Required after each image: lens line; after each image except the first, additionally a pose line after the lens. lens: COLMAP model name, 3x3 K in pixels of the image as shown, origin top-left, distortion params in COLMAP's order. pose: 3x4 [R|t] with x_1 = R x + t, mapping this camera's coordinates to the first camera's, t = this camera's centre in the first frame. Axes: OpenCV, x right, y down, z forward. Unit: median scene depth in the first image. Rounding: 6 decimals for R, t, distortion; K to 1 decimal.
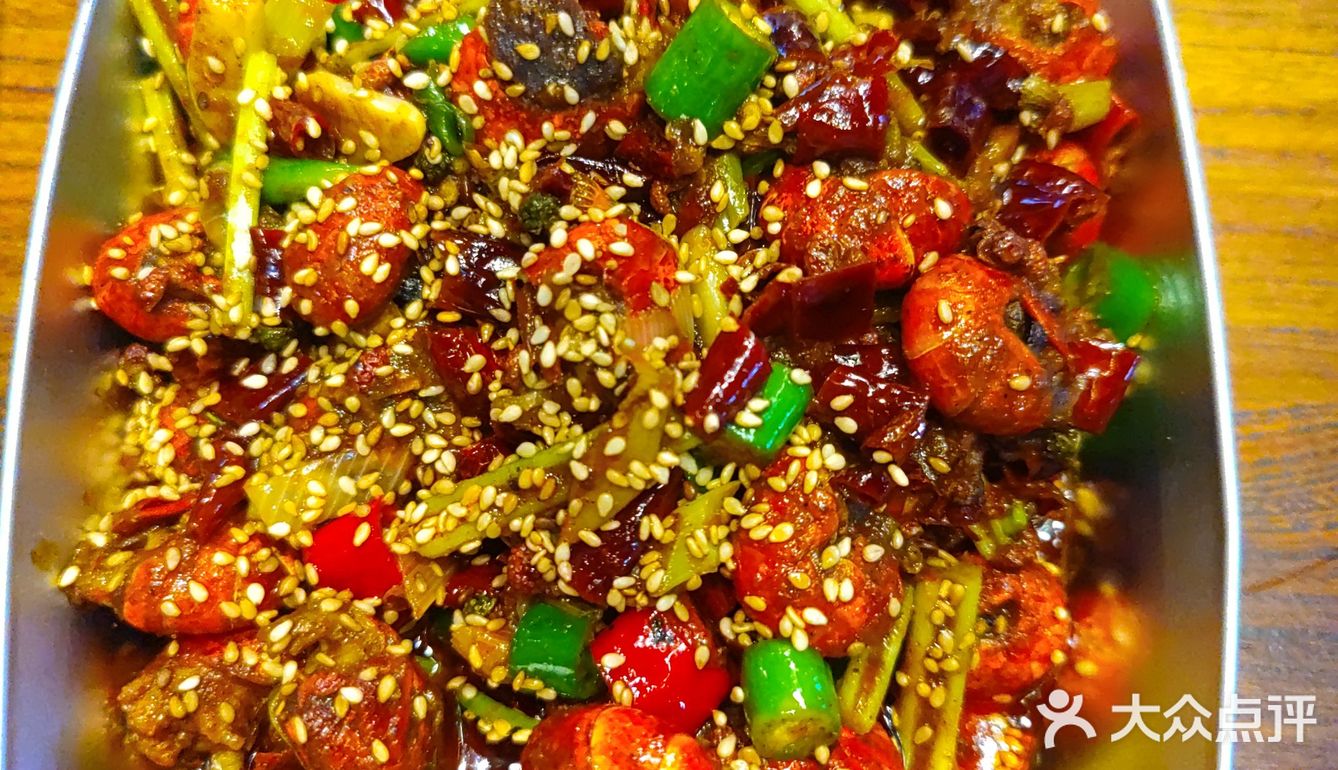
lens RADIAL K [[1197.2, 0, 669.0], [0, 1197.2, 385.0], [0, 0, 1]] dist [-0.043450, 0.013408]
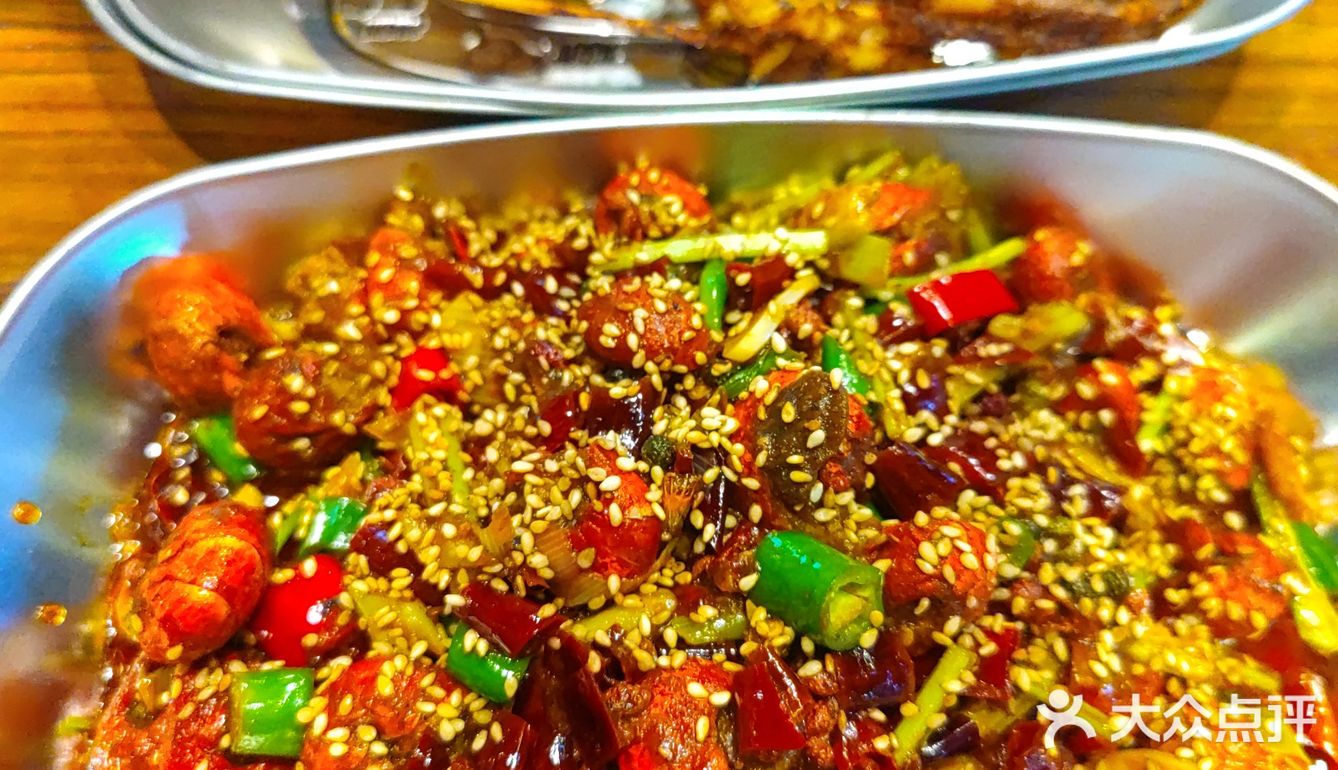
lens RADIAL K [[1197.2, 0, 669.0], [0, 1197.2, 385.0], [0, 0, 1]] dist [-0.043450, 0.013408]
pose [[0.055763, 0.888579, -0.455322, 0.339212], [-0.949793, 0.187826, 0.250230, -0.428994], [0.307871, 0.418508, 0.854439, -0.001241]]
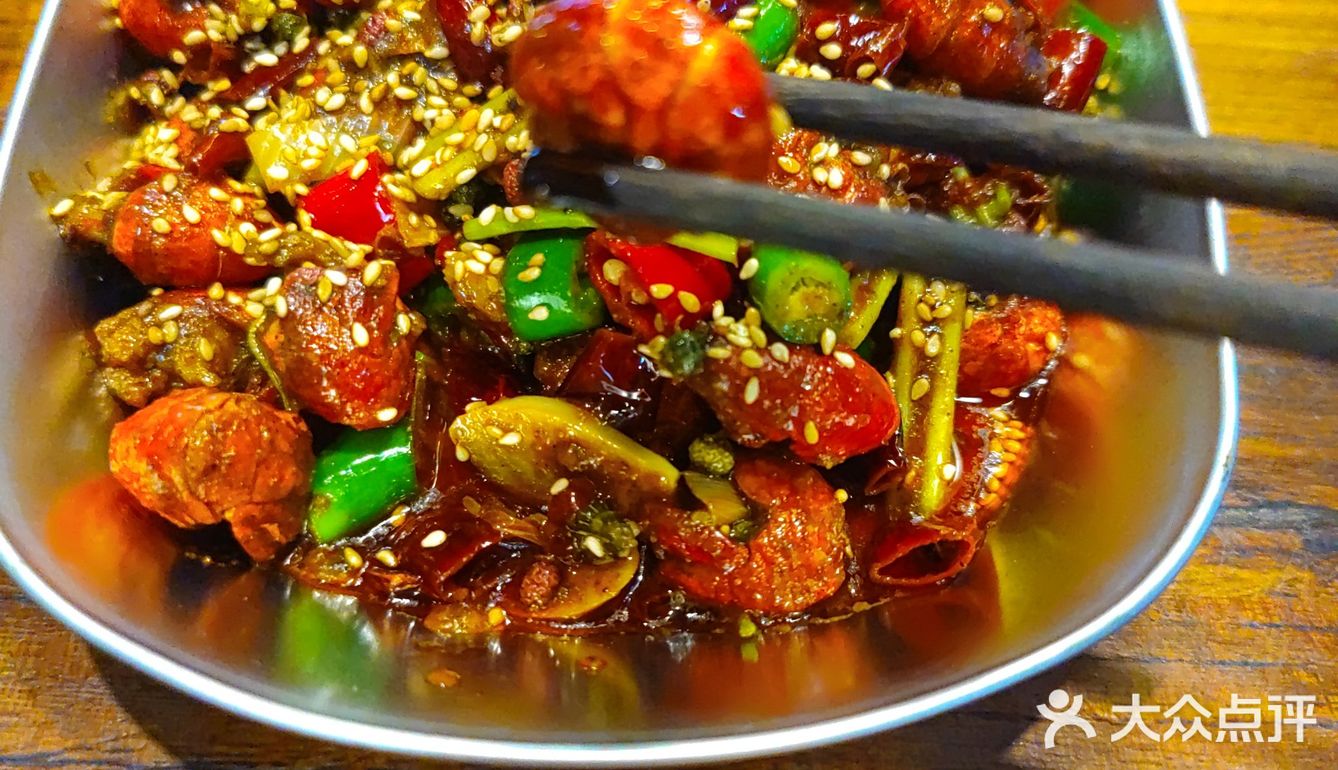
lens RADIAL K [[1197.2, 0, 669.0], [0, 1197.2, 385.0], [0, 0, 1]] dist [-0.043450, 0.013408]
pose [[0.999881, 0.010449, 0.011332, -0.002875], [-0.007276, 0.968041, -0.250685, 0.546244], [-0.013589, 0.250573, 0.968002, 0.057265]]
